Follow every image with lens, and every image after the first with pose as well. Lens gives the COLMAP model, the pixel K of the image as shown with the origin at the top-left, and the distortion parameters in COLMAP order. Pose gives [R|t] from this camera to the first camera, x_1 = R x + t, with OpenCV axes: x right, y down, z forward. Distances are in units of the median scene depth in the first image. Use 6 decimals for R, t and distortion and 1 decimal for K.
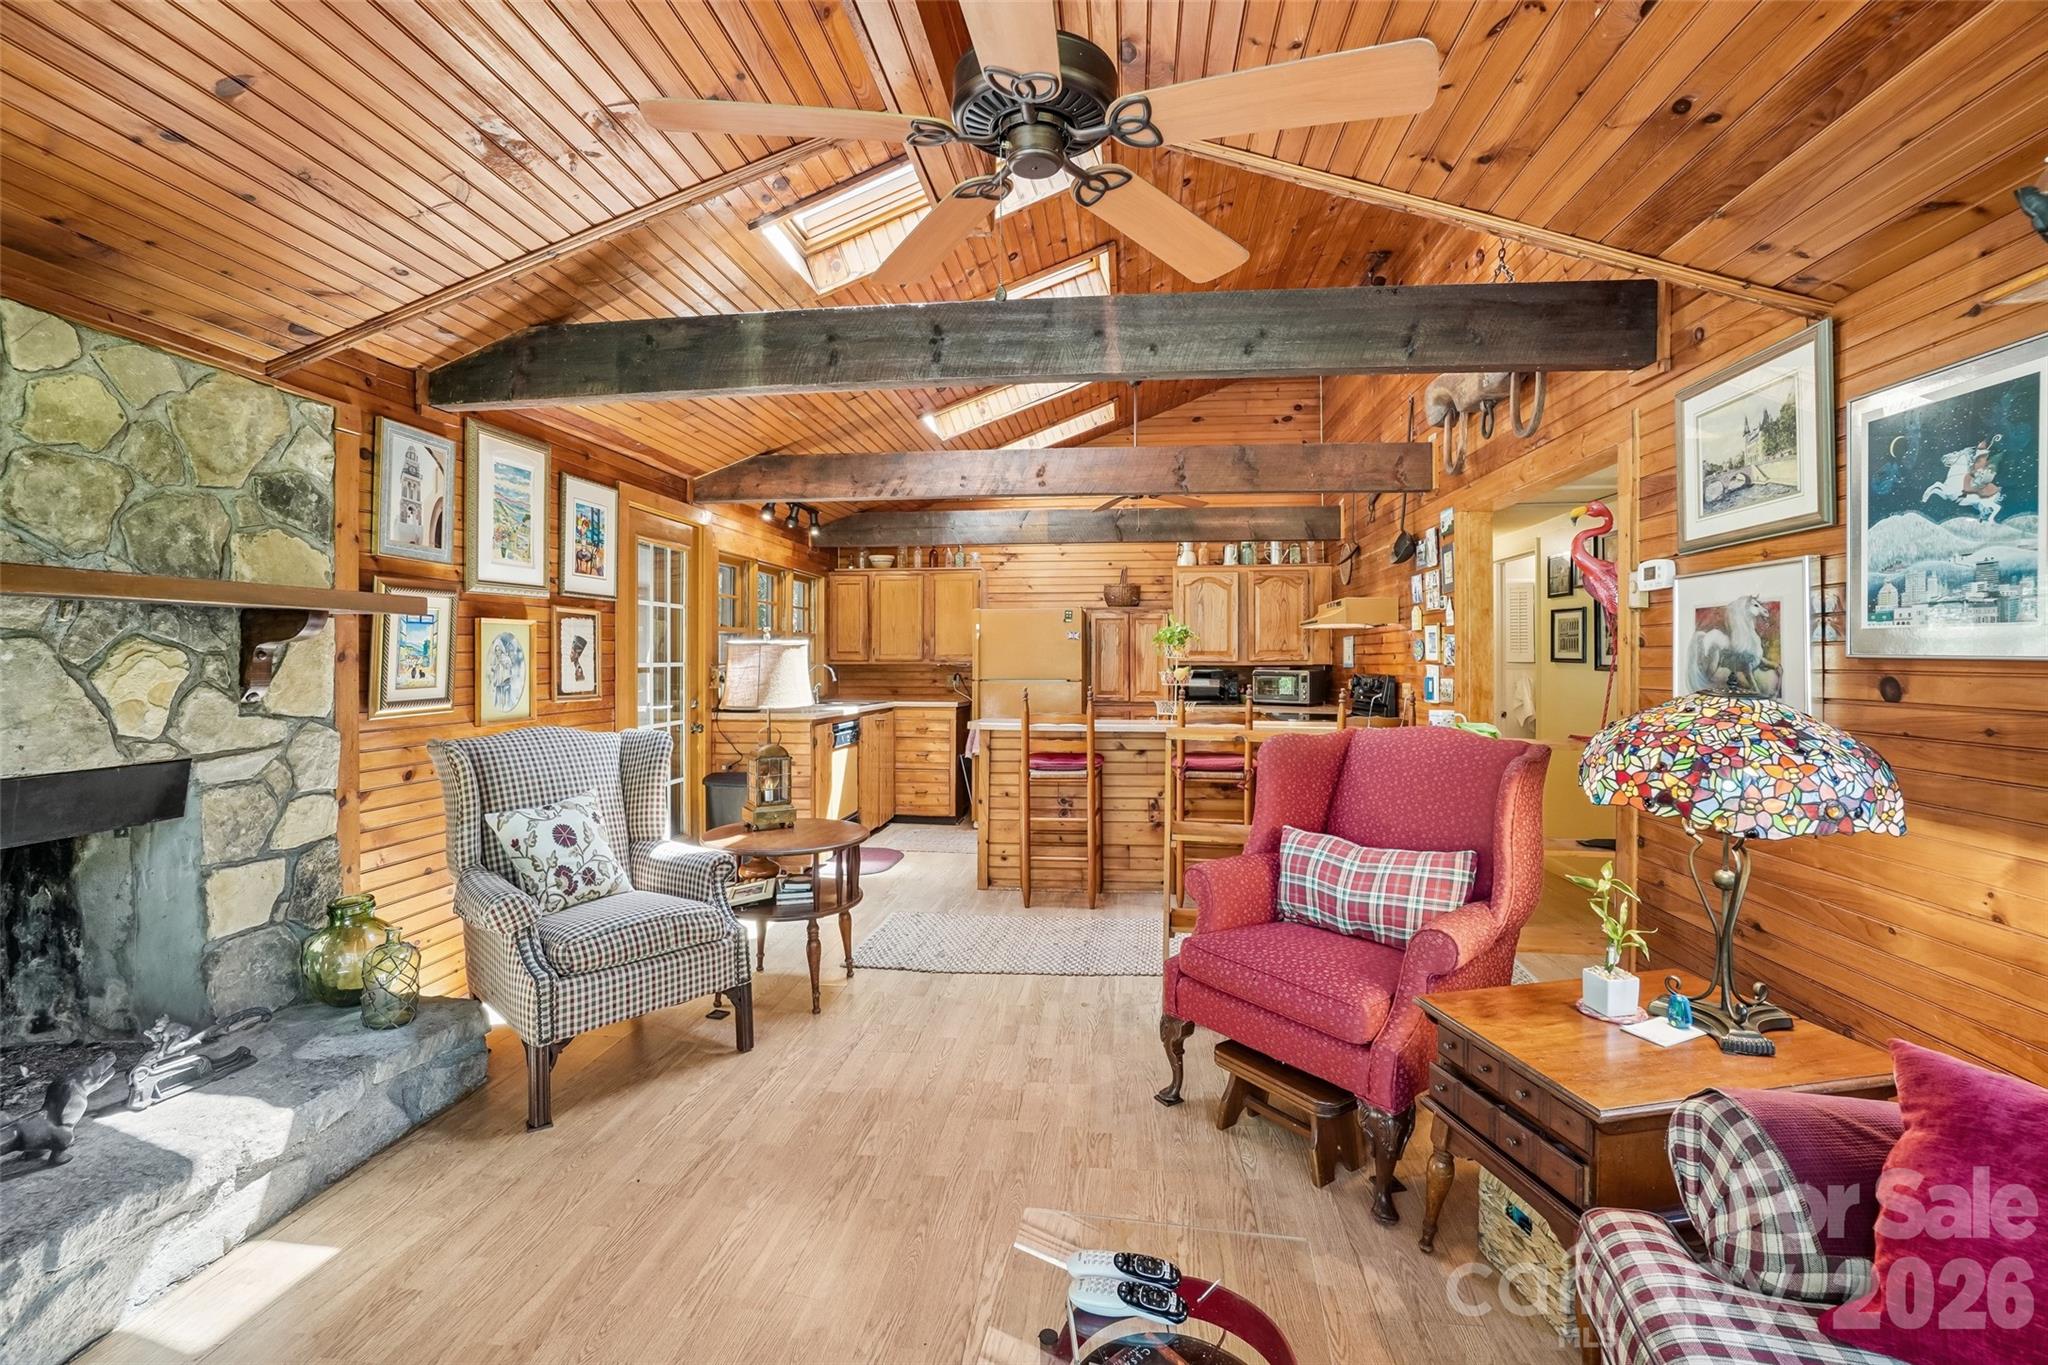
lens RADIAL K [[912.4, 0, 1019.6], [0, 912.4, 650.9], [0, 0, 1]] dist [-0.045796, 0.011595]
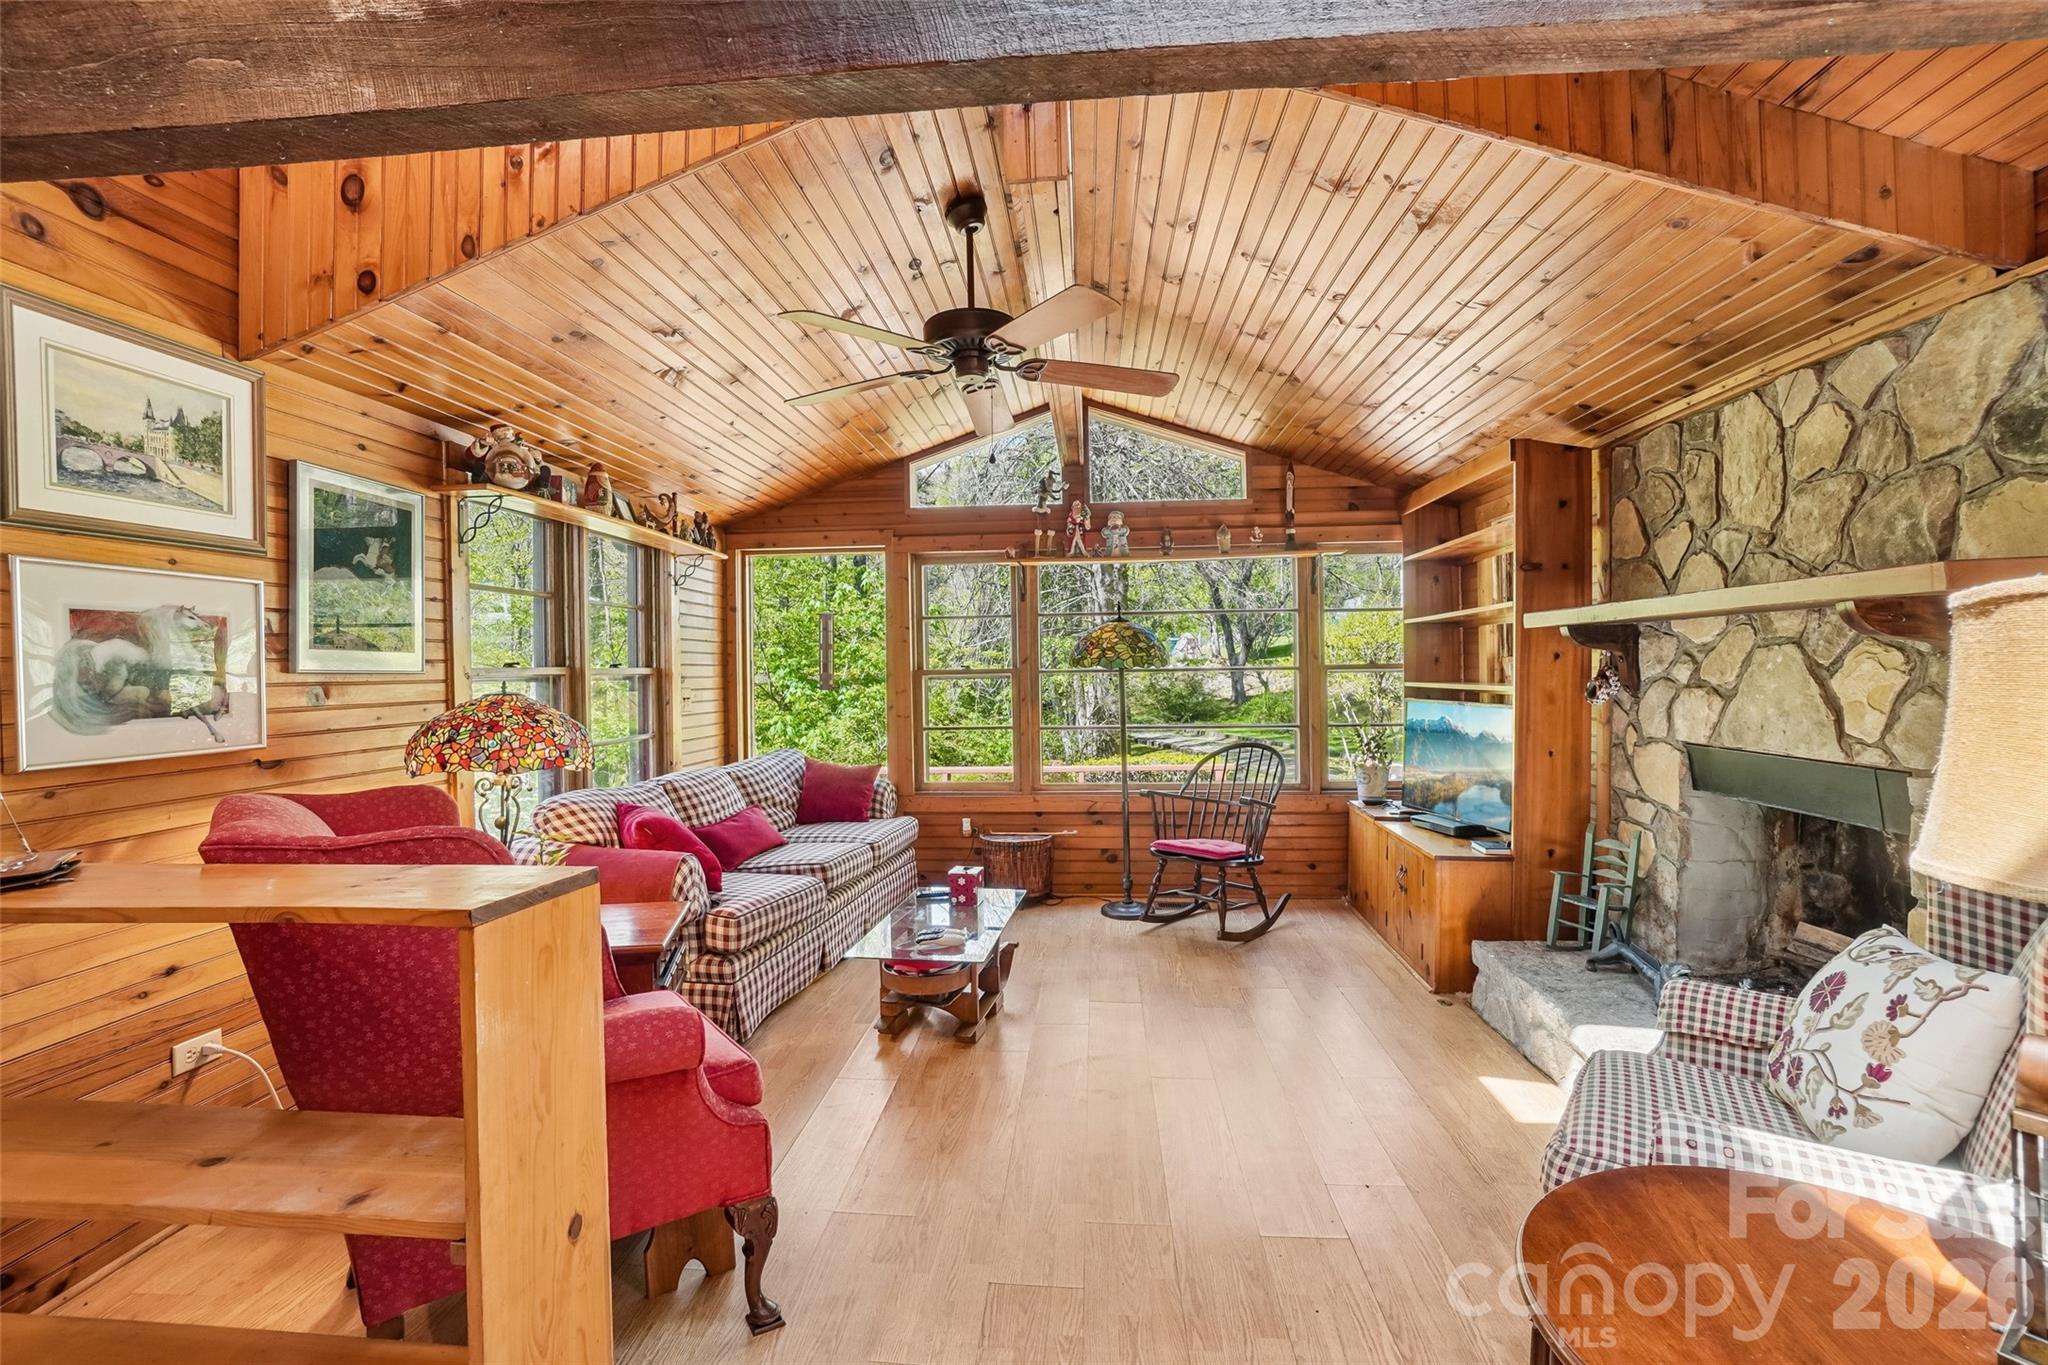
lens RADIAL K [[912.4, 0, 1021.7], [0, 912.4, 676.9], [0, 0, 1]] dist [-0.045796, 0.011595]
pose [[-0.999588, 0.008763, -0.027341, -0.016592], [0.008653, 0.999954, 0.004152, 0.014722], [0.027376, 0.003914, -0.999618, 1.911060]]
